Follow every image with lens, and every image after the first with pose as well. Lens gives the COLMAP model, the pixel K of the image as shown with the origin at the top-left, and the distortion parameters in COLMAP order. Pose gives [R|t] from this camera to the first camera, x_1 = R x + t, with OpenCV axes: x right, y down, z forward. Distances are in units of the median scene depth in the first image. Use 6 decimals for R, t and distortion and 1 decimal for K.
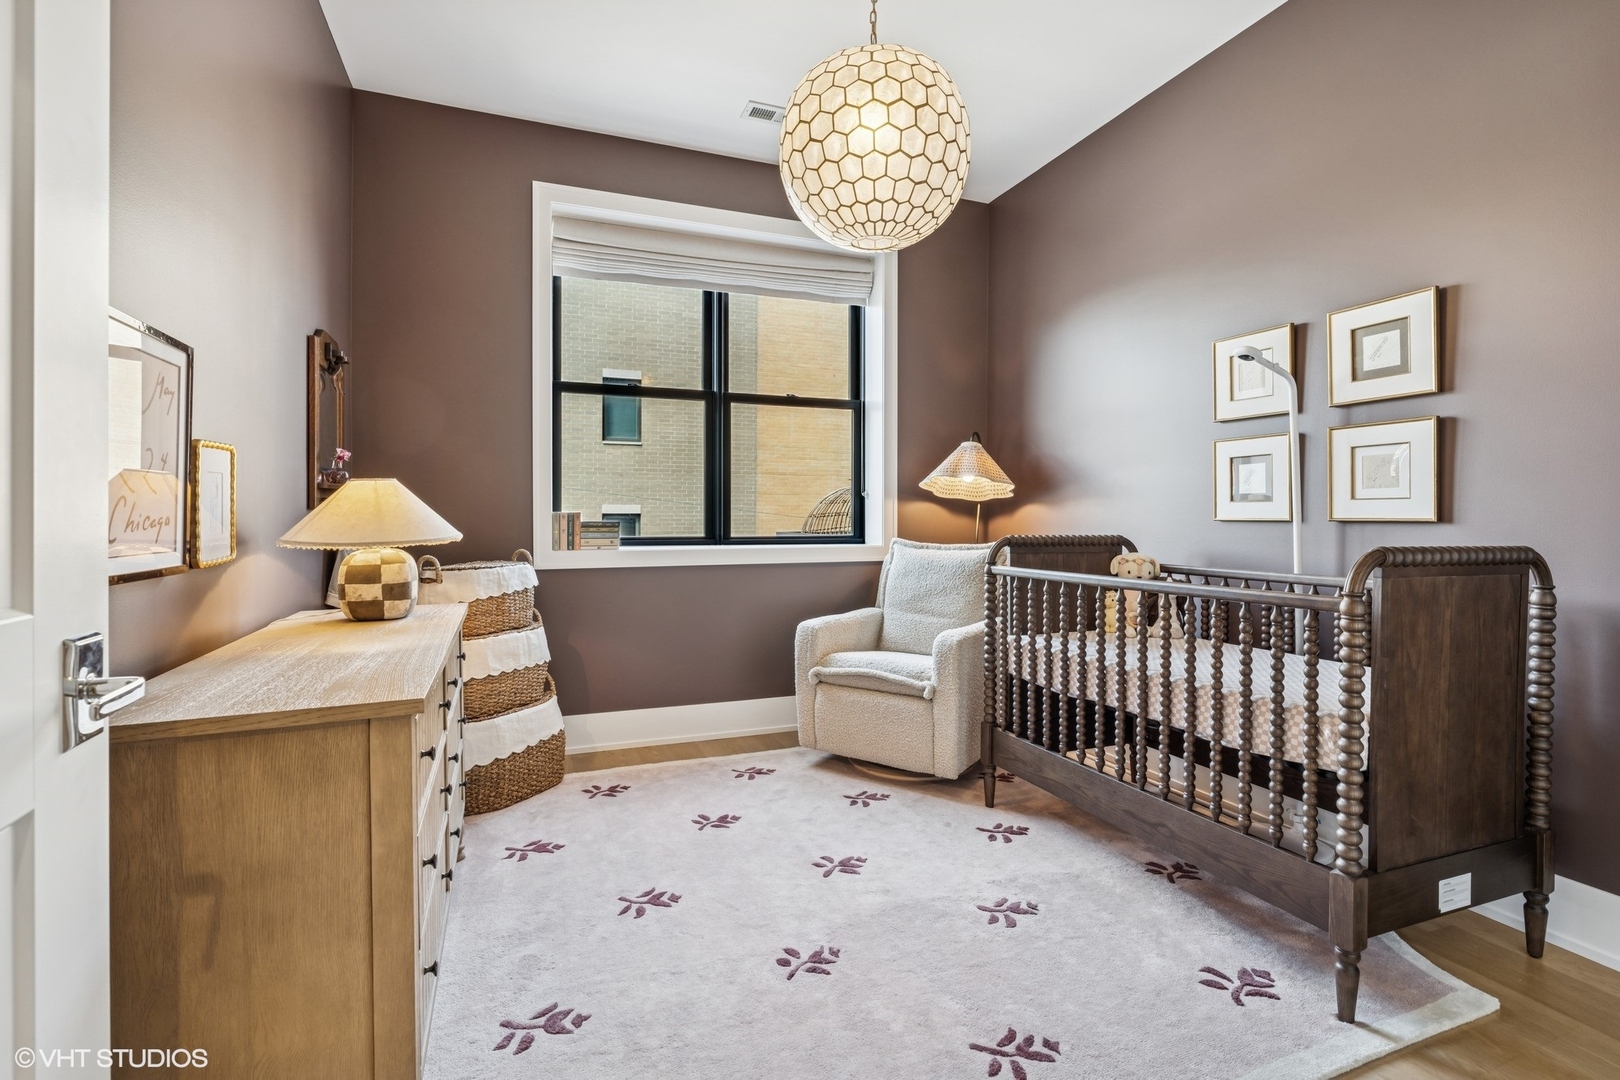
lens RADIAL K [[745.1, 0, 809.1], [0, 745.1, 523.1], [0, 0, 1]] dist [-0.002781, 0.000378]
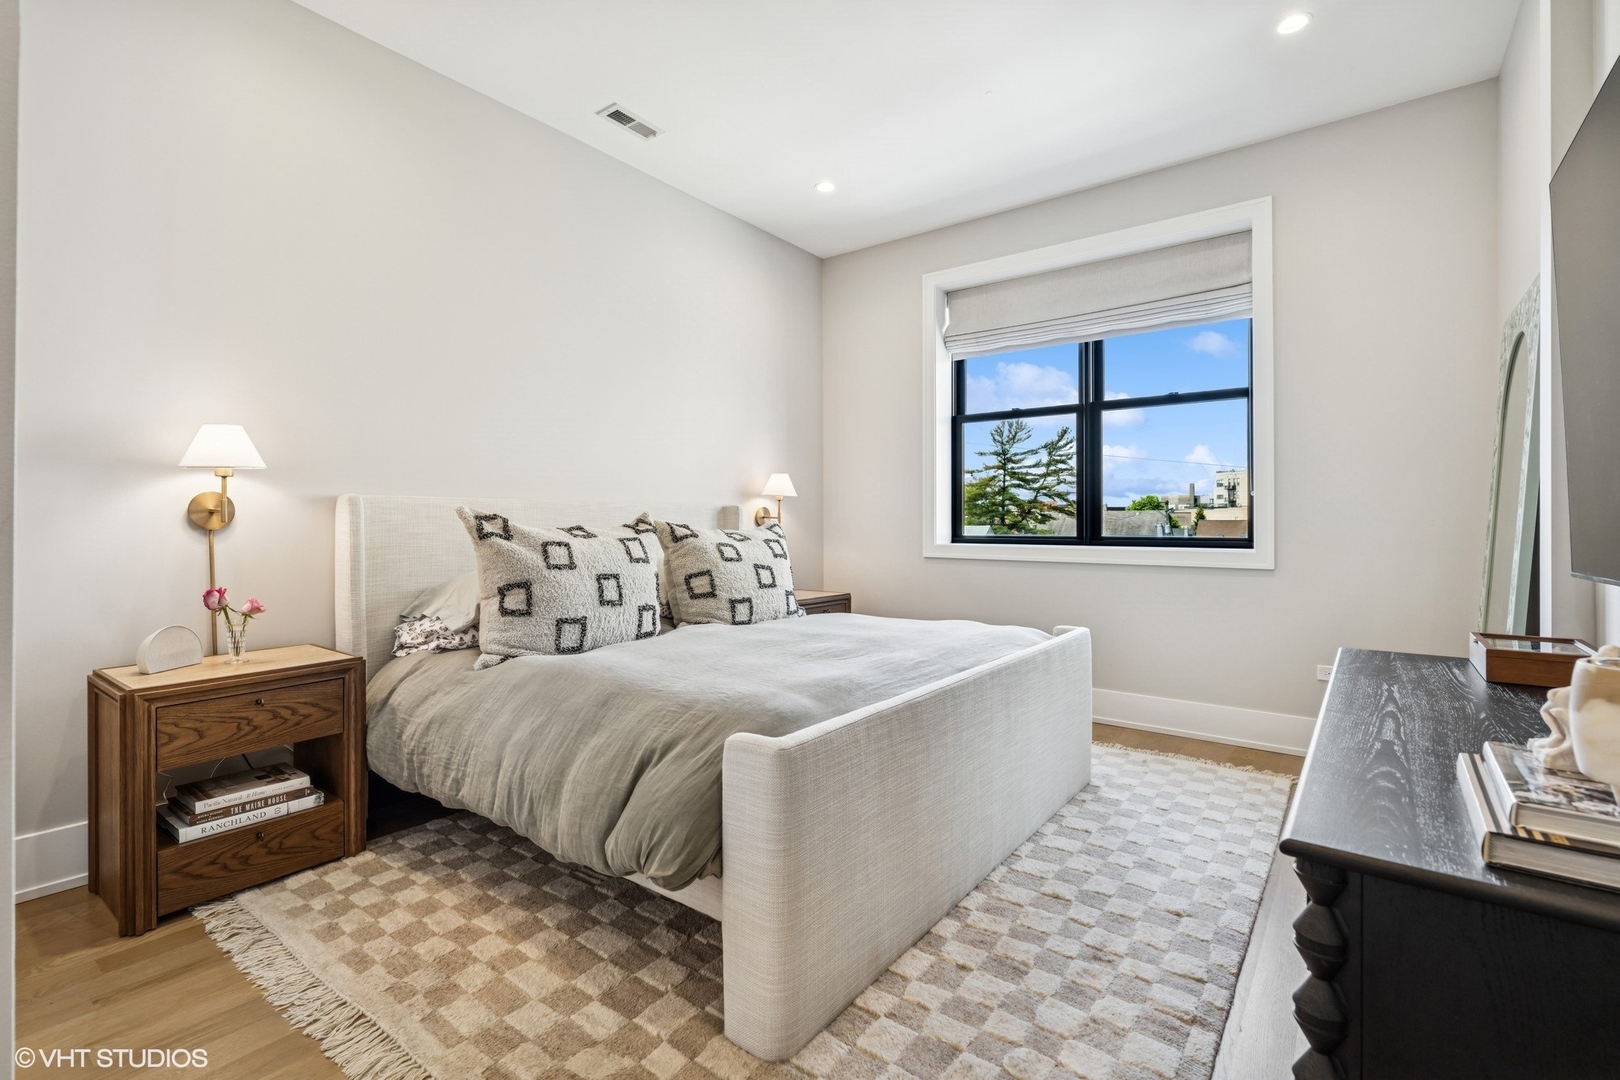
lens RADIAL K [[745.1, 0, 809.1], [0, 745.1, 523.1], [0, 0, 1]] dist [-0.002781, 0.000378]
pose [[0.524096, 0.004287, -0.851648, 0.575876], [-0.003426, 0.999990, 0.002925, -0.003711], [0.851652, 0.001385, 0.524105, 0.096351]]
